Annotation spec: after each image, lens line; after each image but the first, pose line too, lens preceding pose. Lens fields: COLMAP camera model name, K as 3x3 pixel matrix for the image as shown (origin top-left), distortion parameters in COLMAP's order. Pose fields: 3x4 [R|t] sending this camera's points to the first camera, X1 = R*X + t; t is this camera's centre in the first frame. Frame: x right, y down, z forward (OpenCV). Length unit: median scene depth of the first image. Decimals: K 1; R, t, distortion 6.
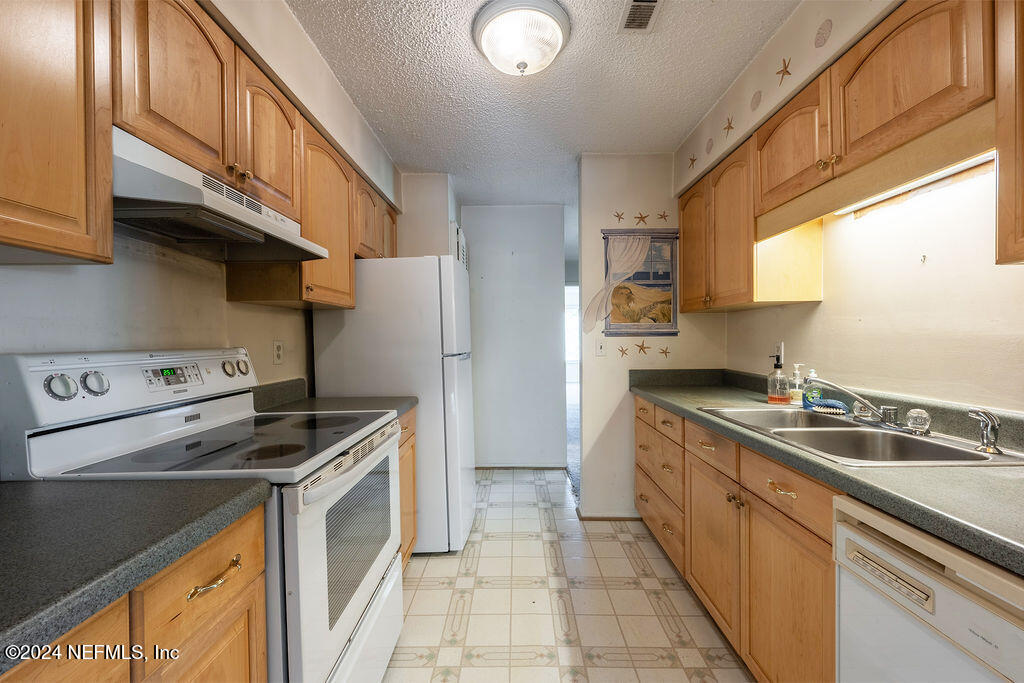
lens RADIAL K [[399.0, 0, 512.0], [0, 399.0, 341.5], [0, 0, 1]] dist [0.000414, -0.000370]
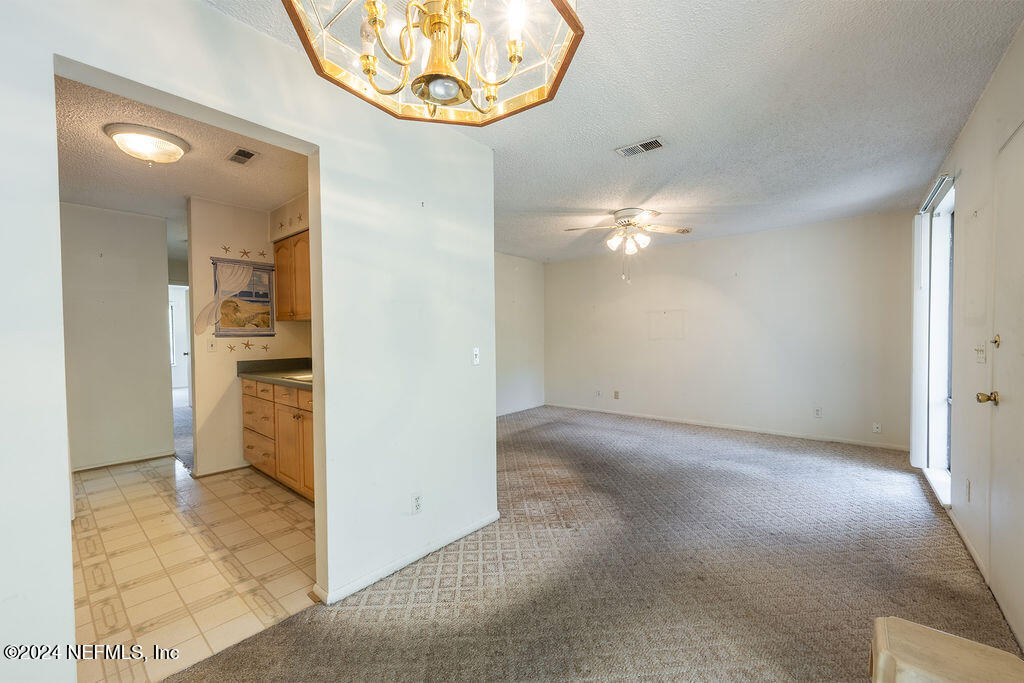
lens RADIAL K [[399.0, 0, 512.0], [0, 399.0, 341.5], [0, 0, 1]] dist [0.000414, -0.000370]
pose [[0.632278, -0.016484, 0.774566, -0.175390], [0.012279, 0.999861, 0.011255, -0.001508], [-0.774644, 0.002395, 0.632393, -0.618878]]
